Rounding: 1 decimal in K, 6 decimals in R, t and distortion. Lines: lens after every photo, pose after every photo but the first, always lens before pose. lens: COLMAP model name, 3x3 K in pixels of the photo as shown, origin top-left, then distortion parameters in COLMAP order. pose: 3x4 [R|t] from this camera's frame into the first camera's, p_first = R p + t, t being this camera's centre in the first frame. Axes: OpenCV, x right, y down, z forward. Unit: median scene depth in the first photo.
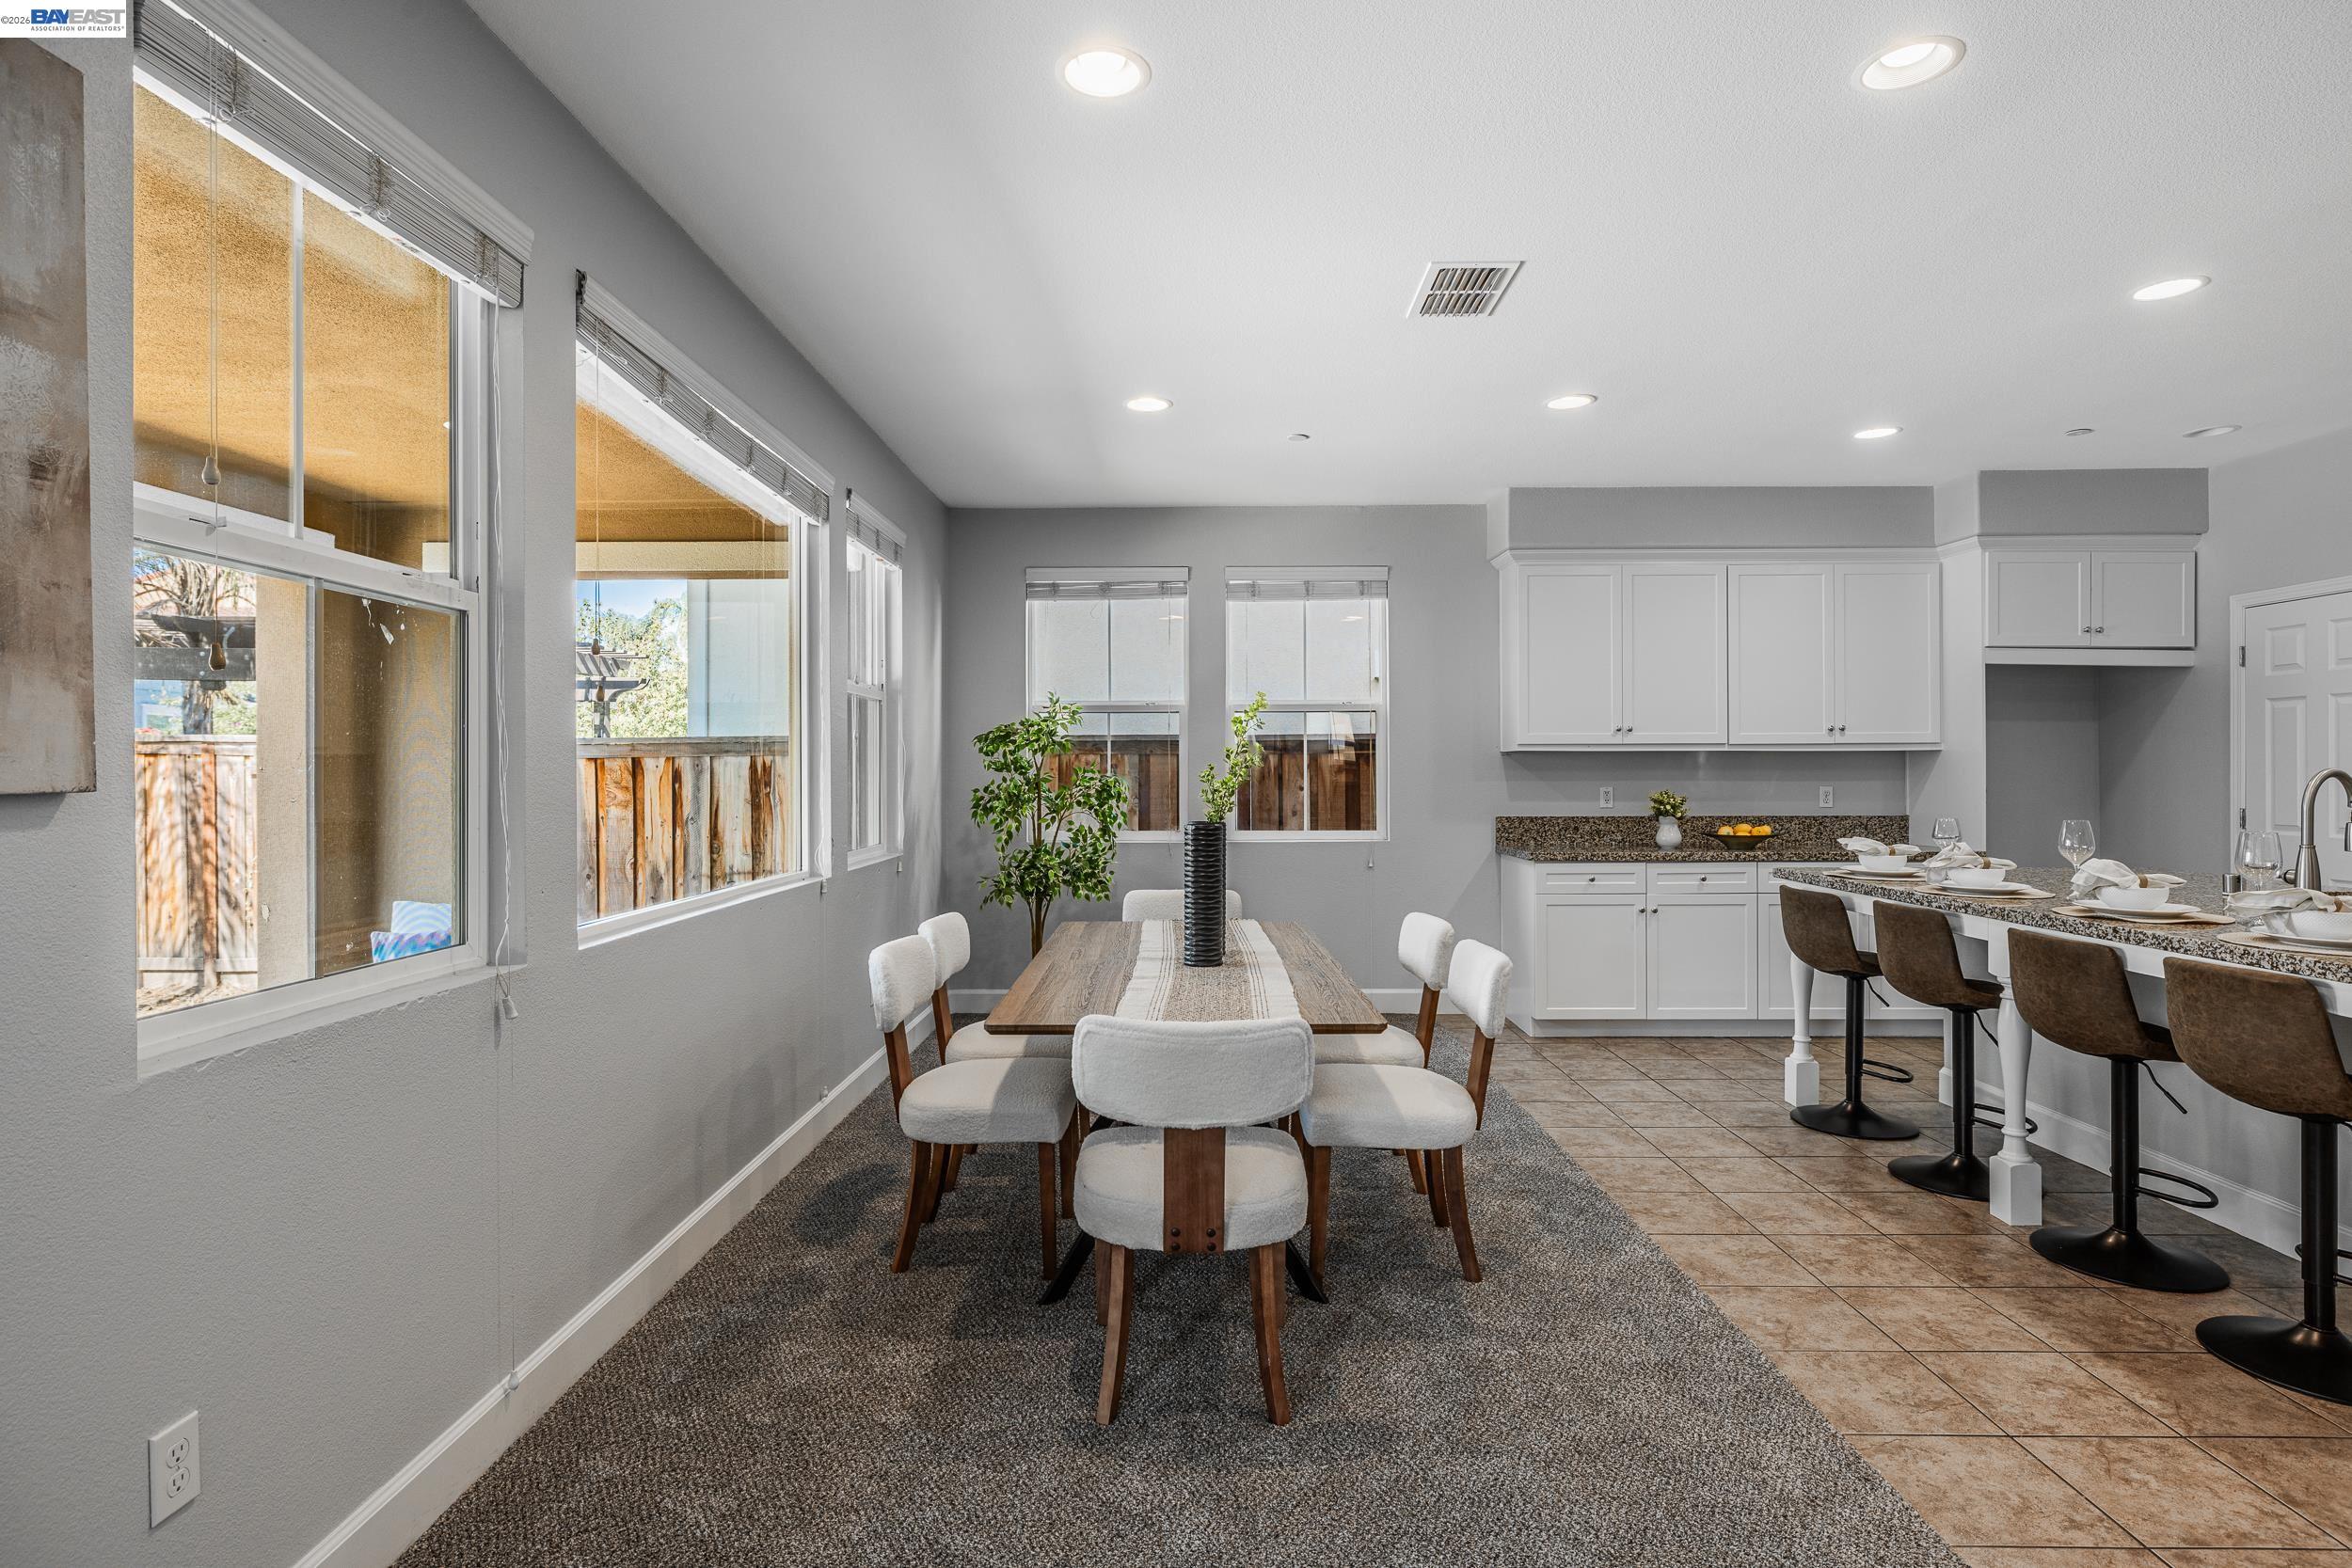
lens RADIAL K [[1207.3, 0, 1178.0], [0, 1207.3, 766.8], [0, 0, 1]] dist [0.005307, 0.000565]
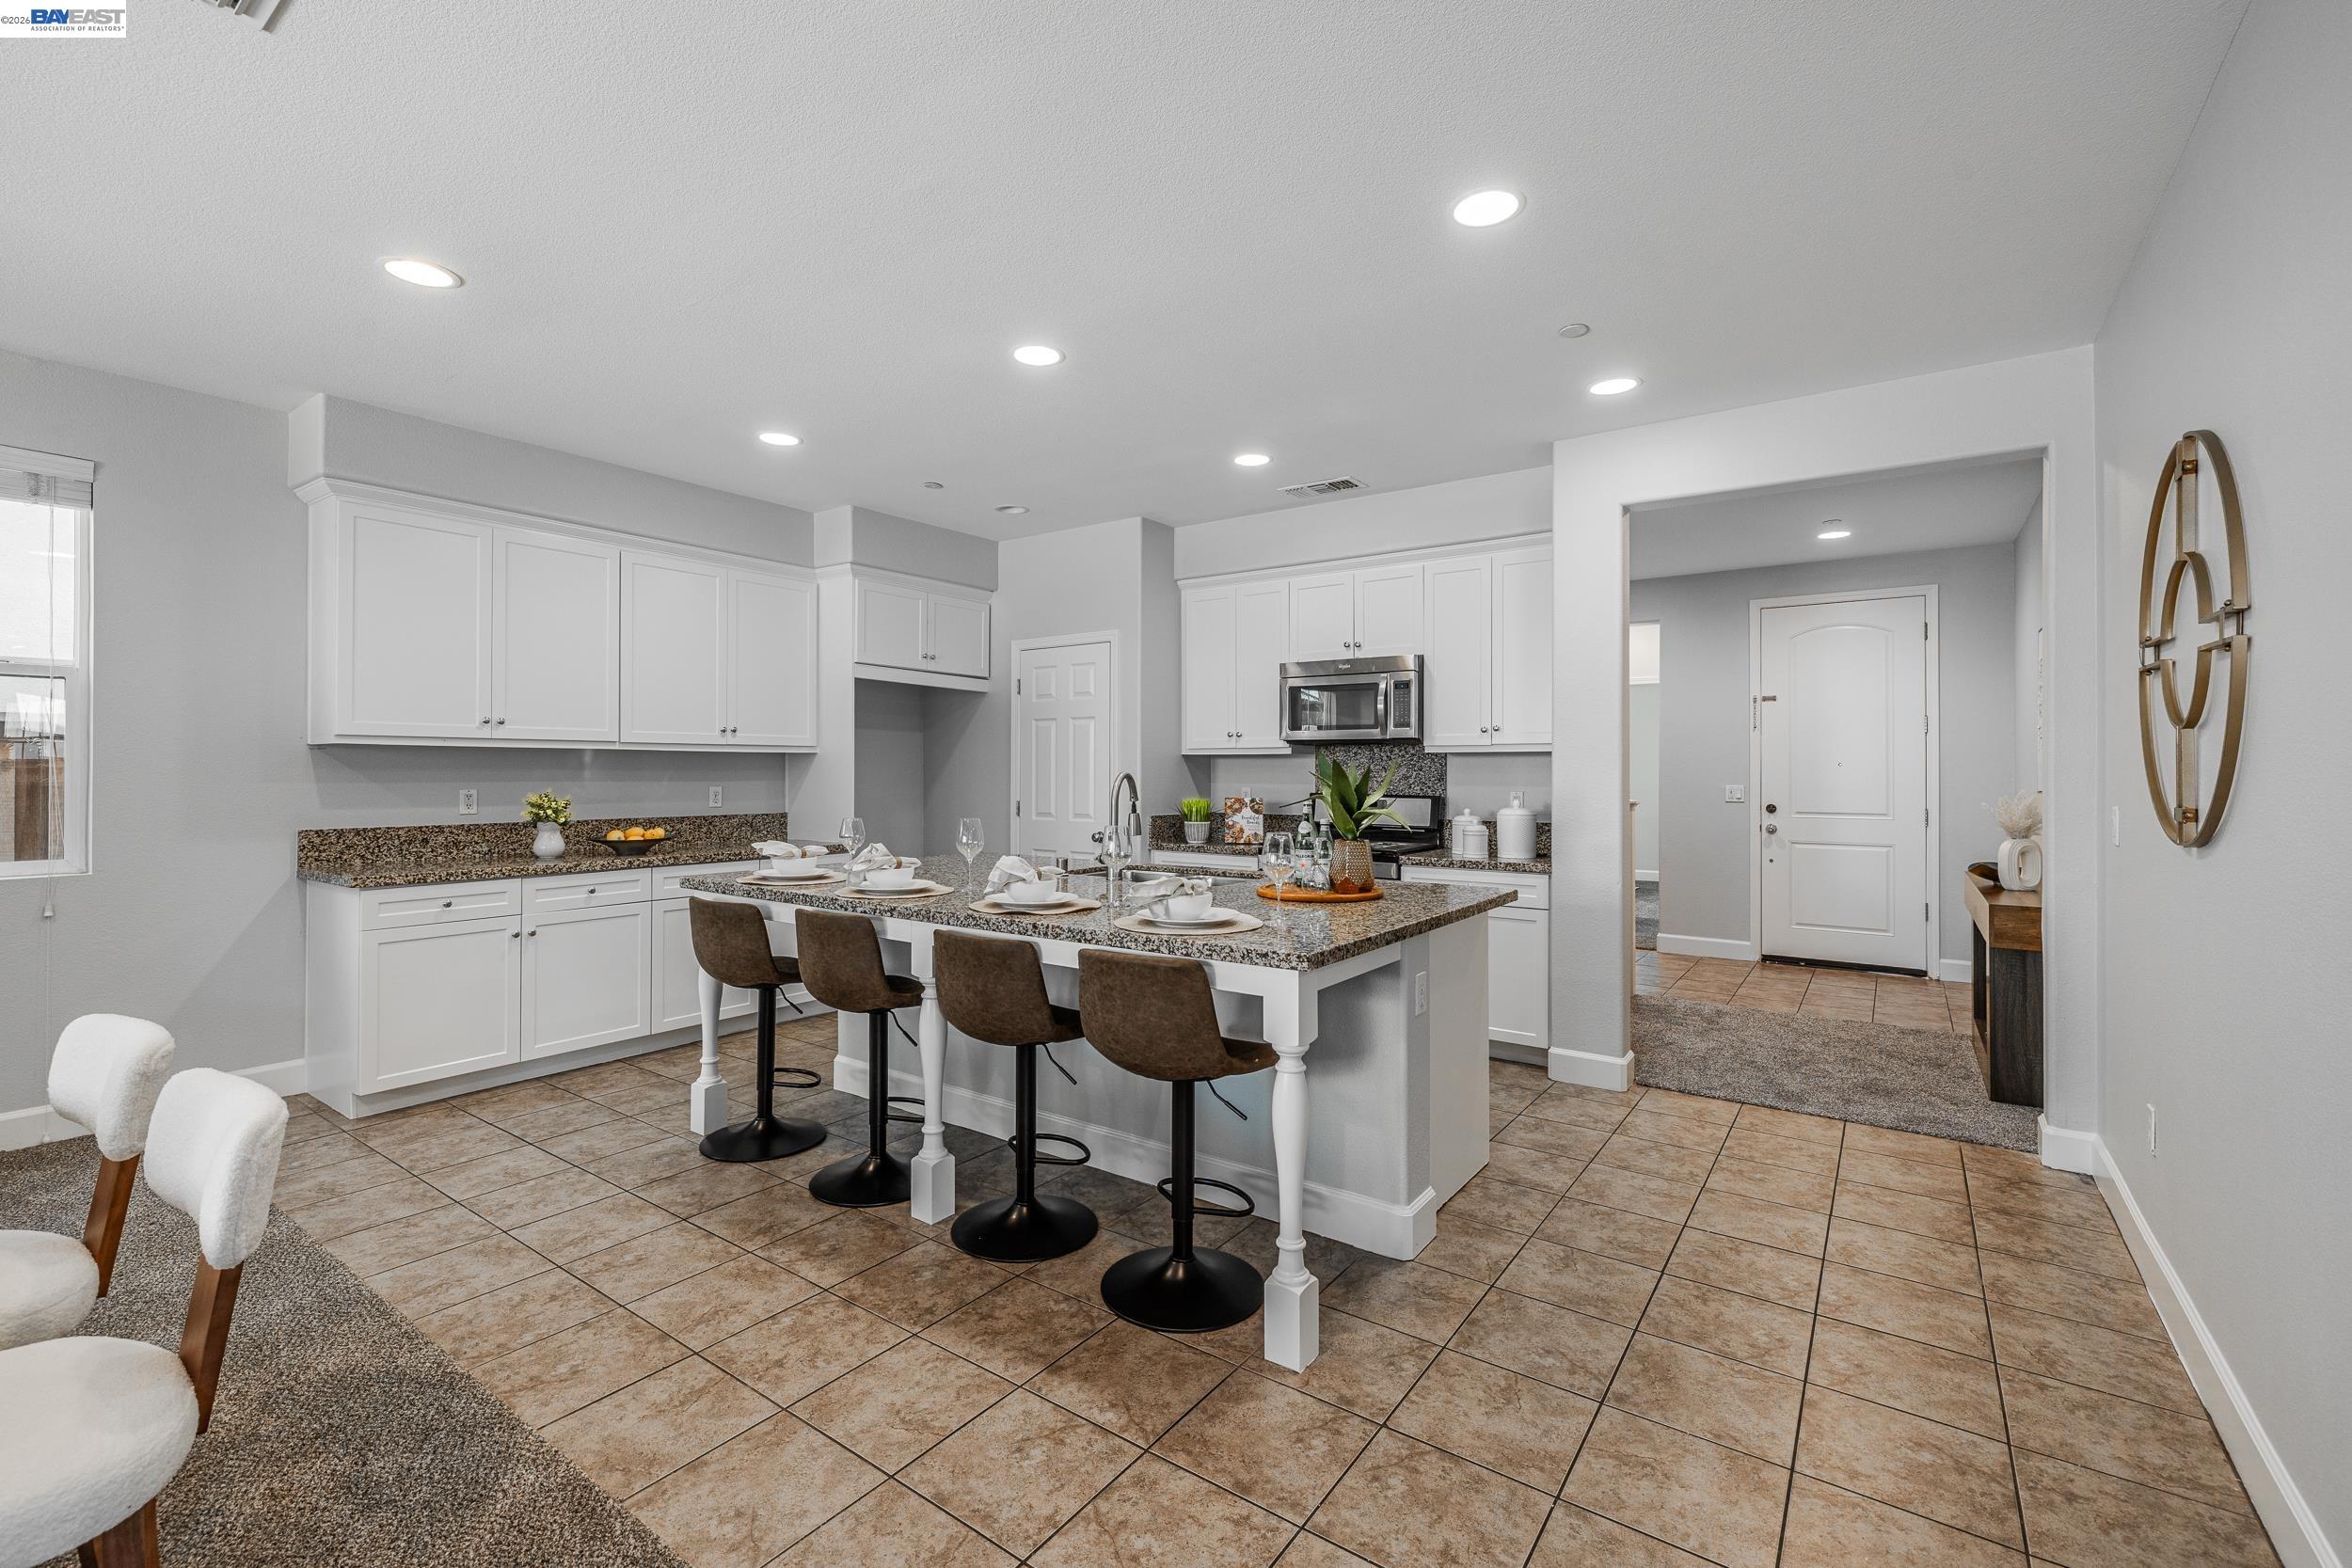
lens RADIAL K [[1007.0, 0, 1178.6], [0, 1007.0, 764.8], [0, 0, 1]] dist [0.001083, 0.000743]
pose [[0.573754, 0.008771, 0.818981, 0.084154], [-0.007133, 0.999958, -0.005712, -0.000023], [-0.818996, -0.002564, 0.573793, 0.255138]]
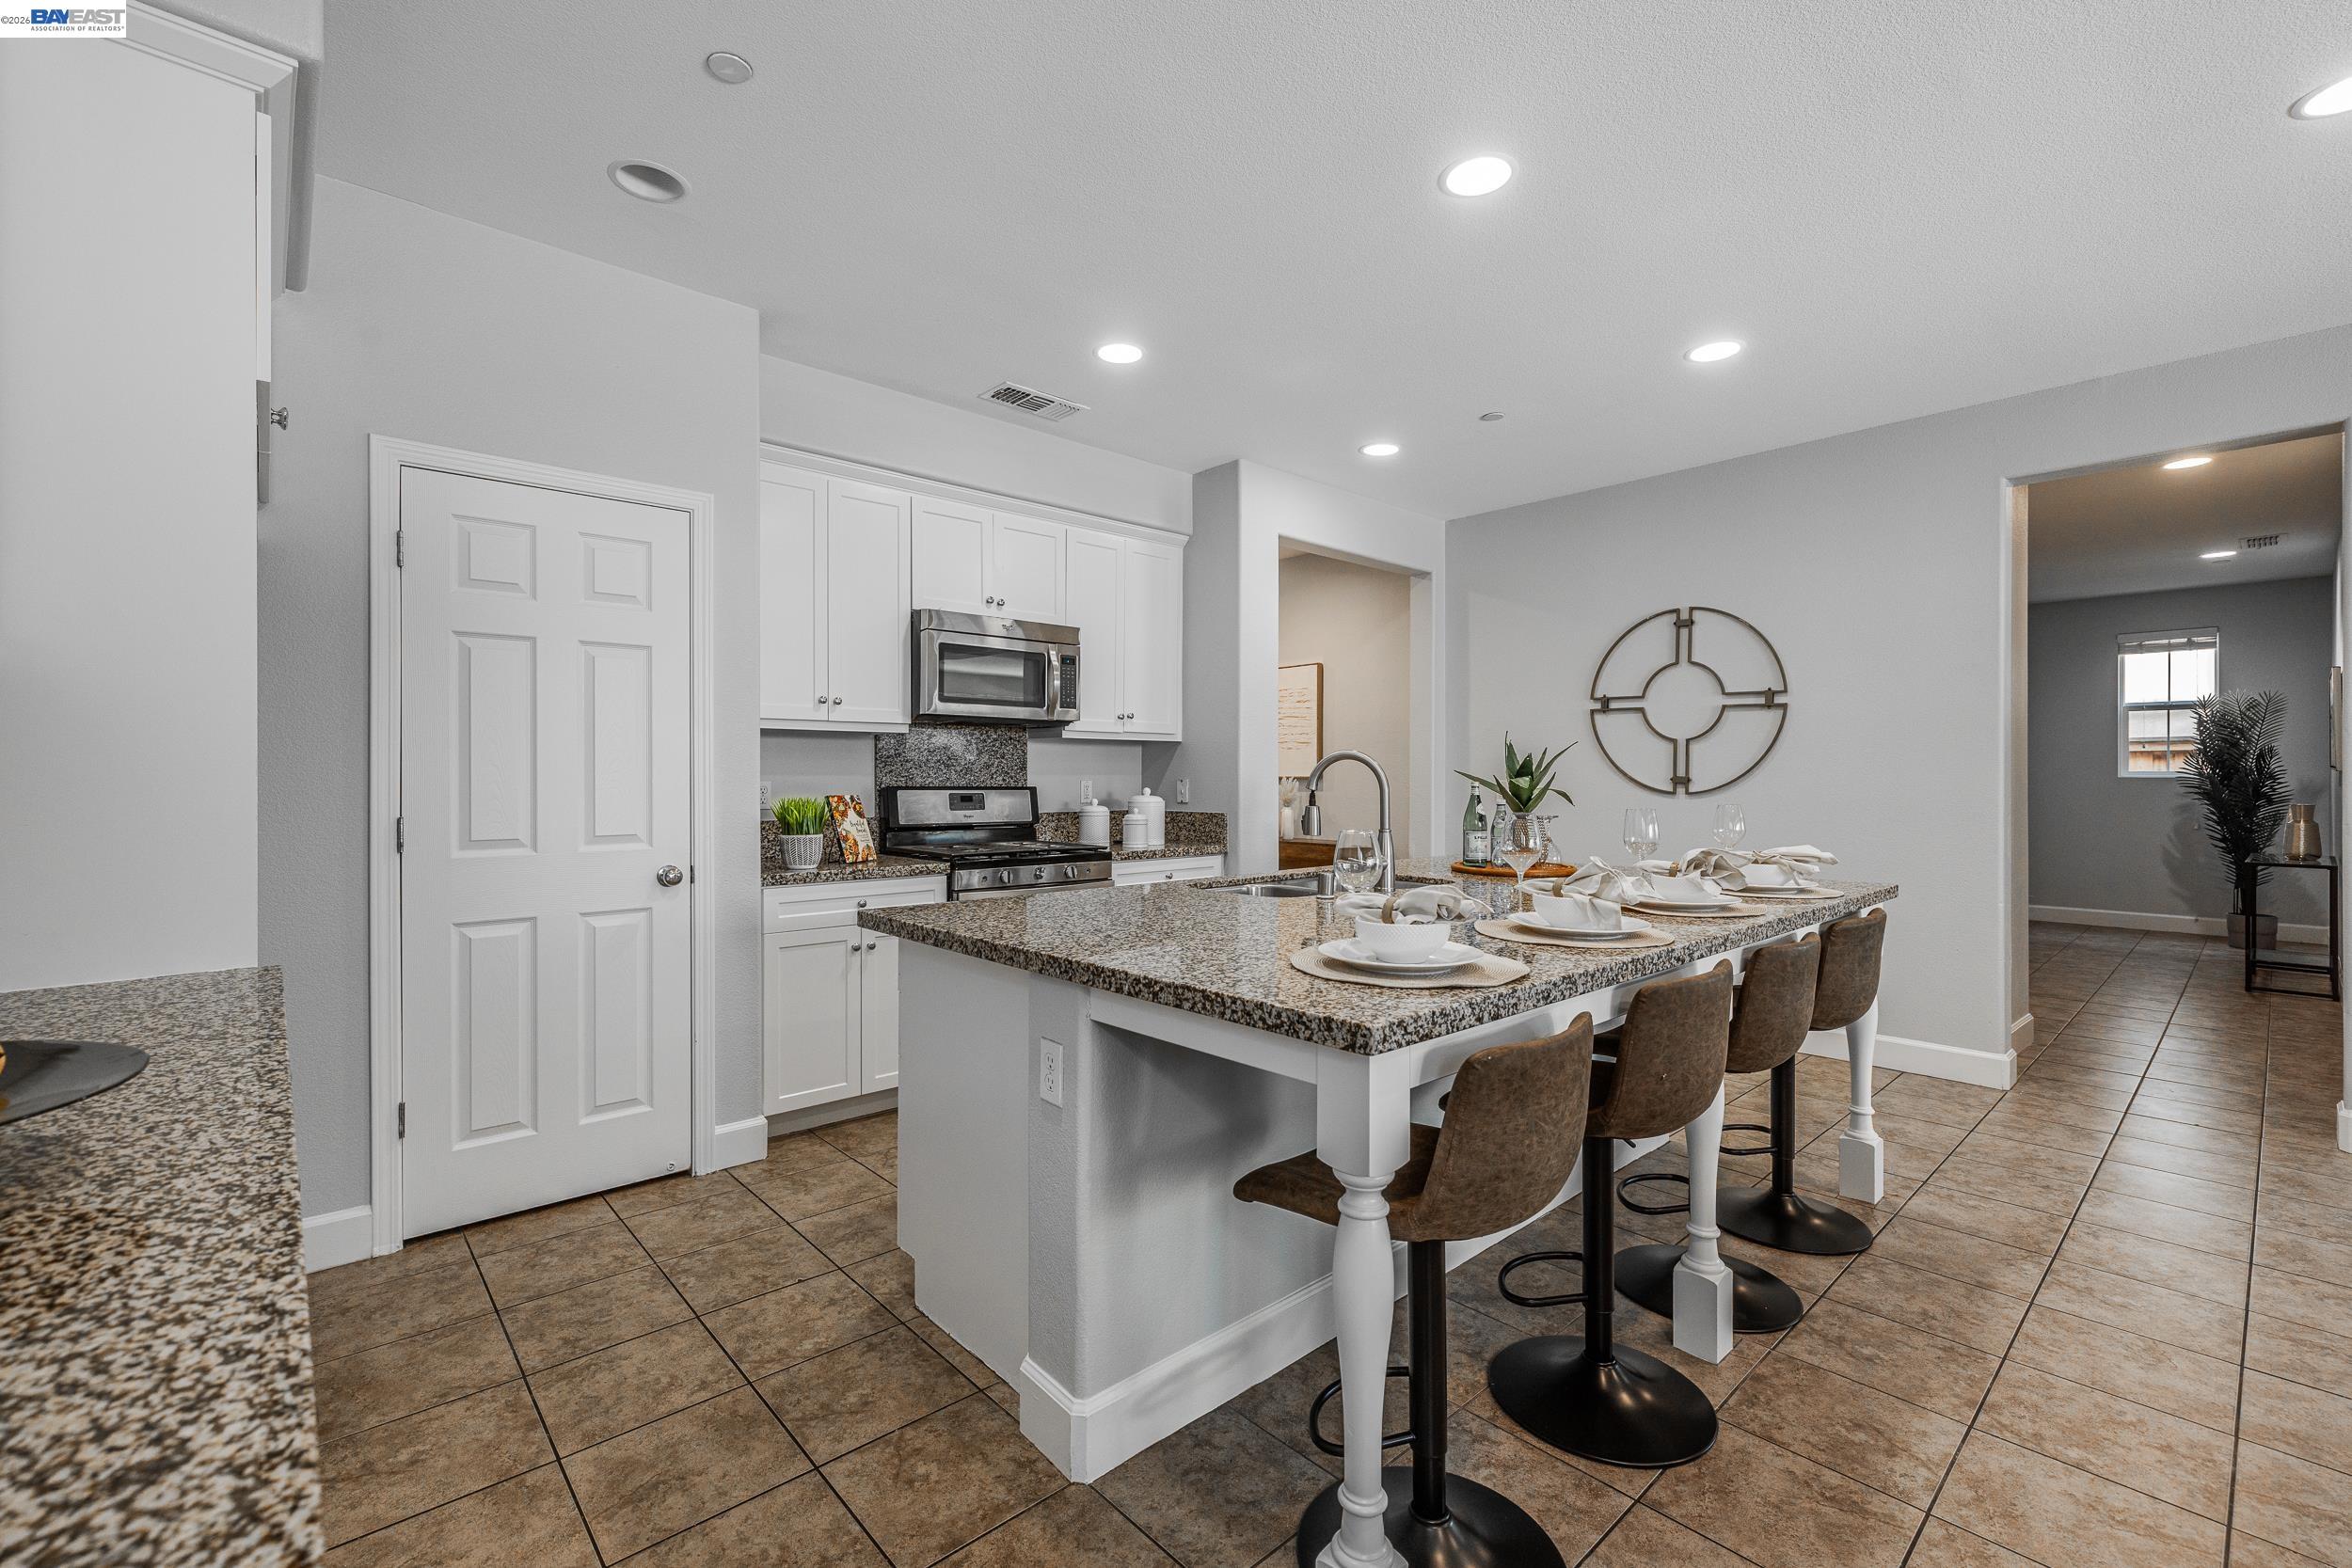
lens RADIAL K [[1007.0, 0, 1178.4], [0, 1007.0, 774.4], [0, 0, 1]] dist [0.001083, 0.000743]
pose [[-0.677993, 0.004646, 0.735054, 0.332882], [0.000195, 0.999981, -0.006140, 0.019623], [-0.735068, -0.004020, -0.677981, 1.212537]]
